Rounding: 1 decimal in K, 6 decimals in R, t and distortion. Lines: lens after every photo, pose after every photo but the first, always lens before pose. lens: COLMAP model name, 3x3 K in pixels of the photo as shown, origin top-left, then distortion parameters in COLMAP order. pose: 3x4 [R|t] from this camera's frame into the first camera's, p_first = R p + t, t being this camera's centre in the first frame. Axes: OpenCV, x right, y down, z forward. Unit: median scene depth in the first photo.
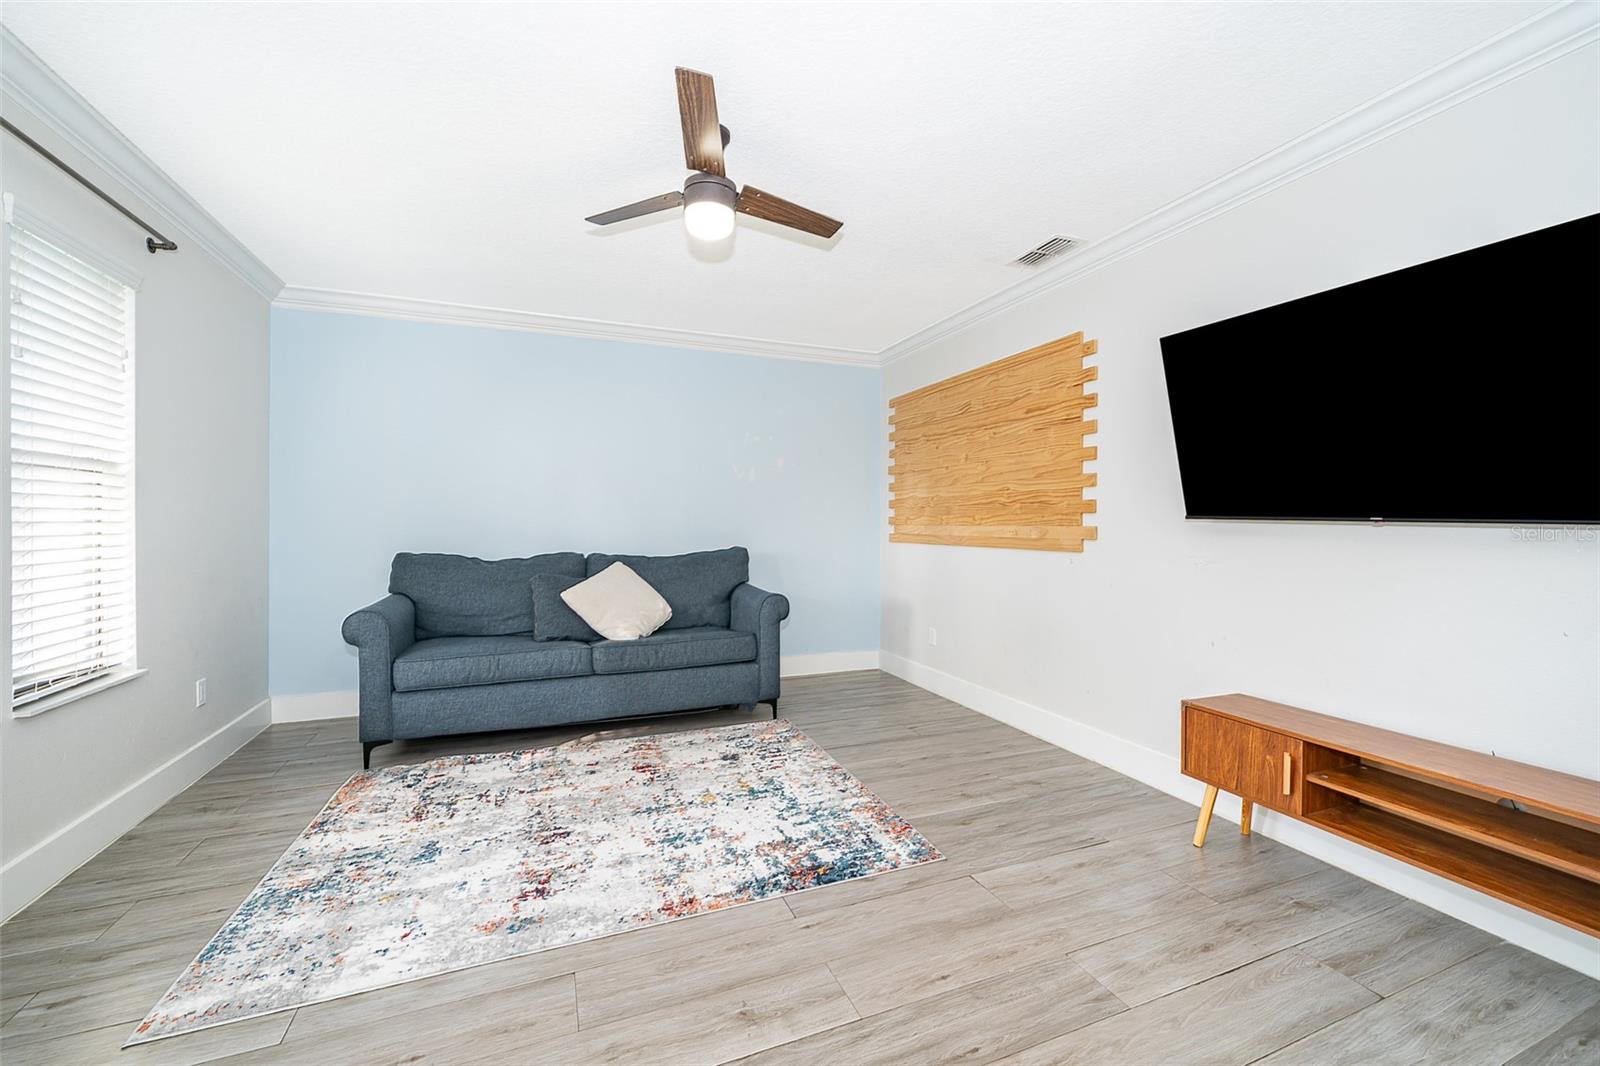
lens RADIAL K [[610.7, 0, 793.2], [0, 610.7, 527.8], [0, 0, 1]] dist [-0.008891, 0.001254]
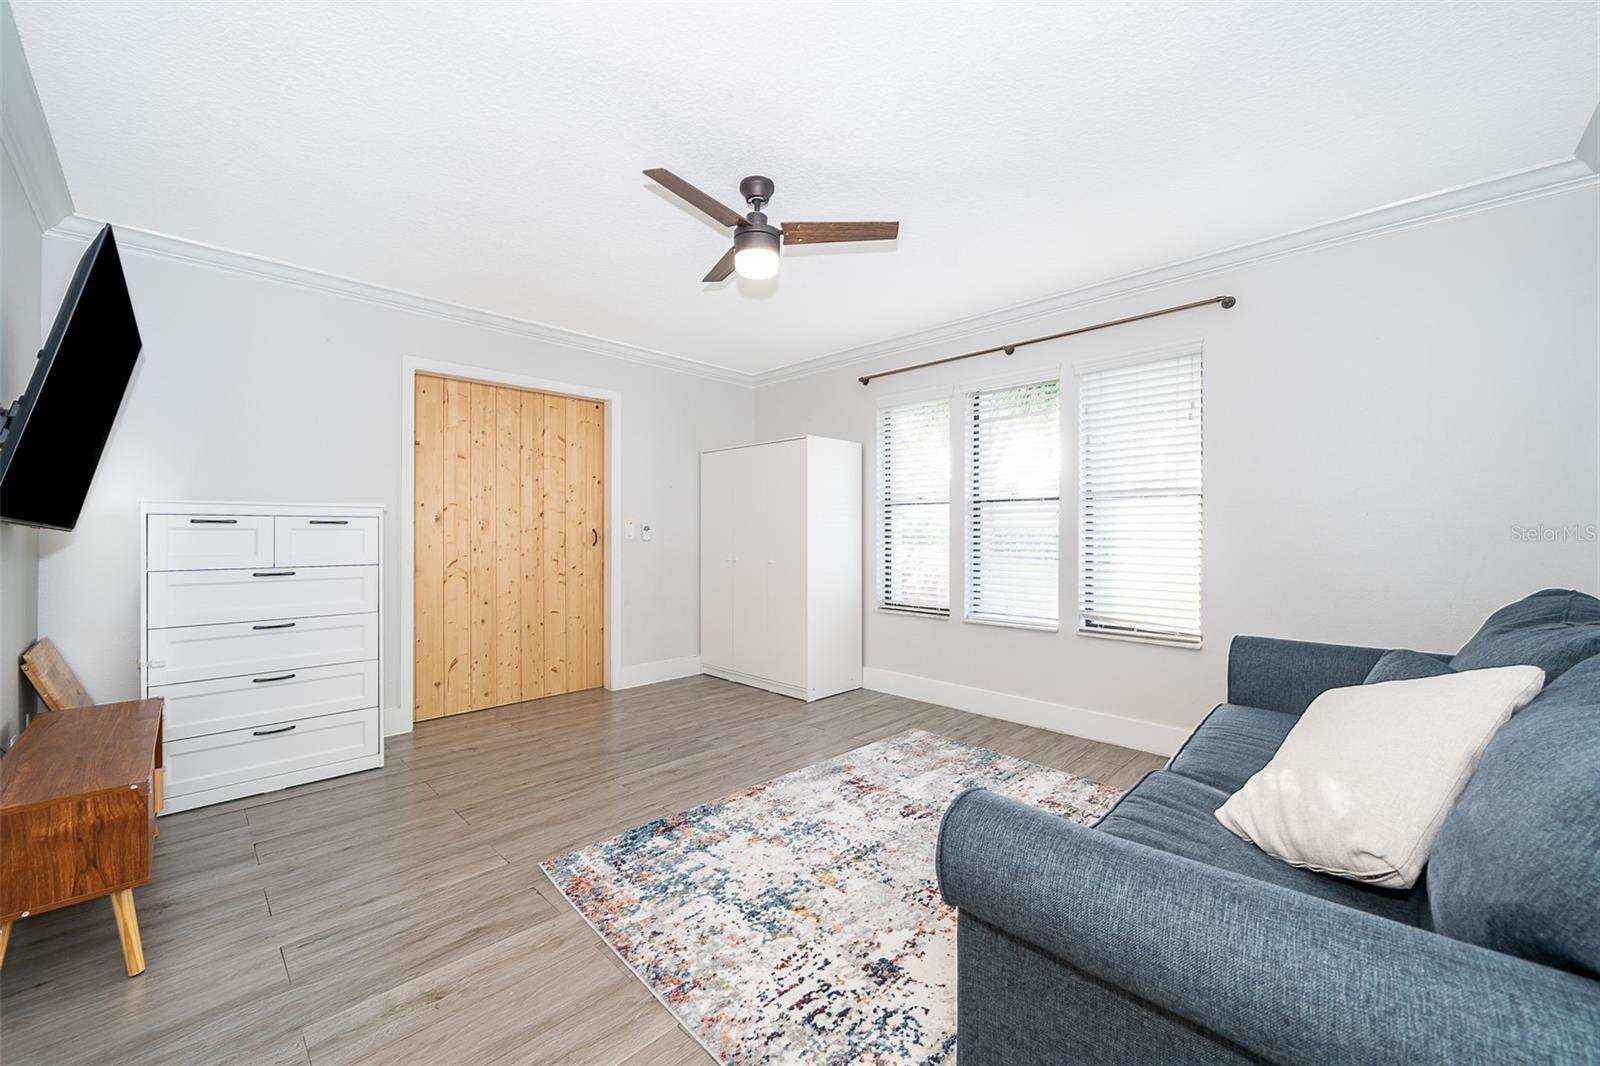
lens RADIAL K [[610.7, 0, 809.2], [0, 610.7, 532.8], [0, 0, 1]] dist [-0.008891, 0.001254]
pose [[-0.920100, -0.000529, -0.391683, 0.219283], [-0.002868, 0.999981, 0.005385, -0.010395], [0.391673, 0.006078, -0.920085, 1.959664]]
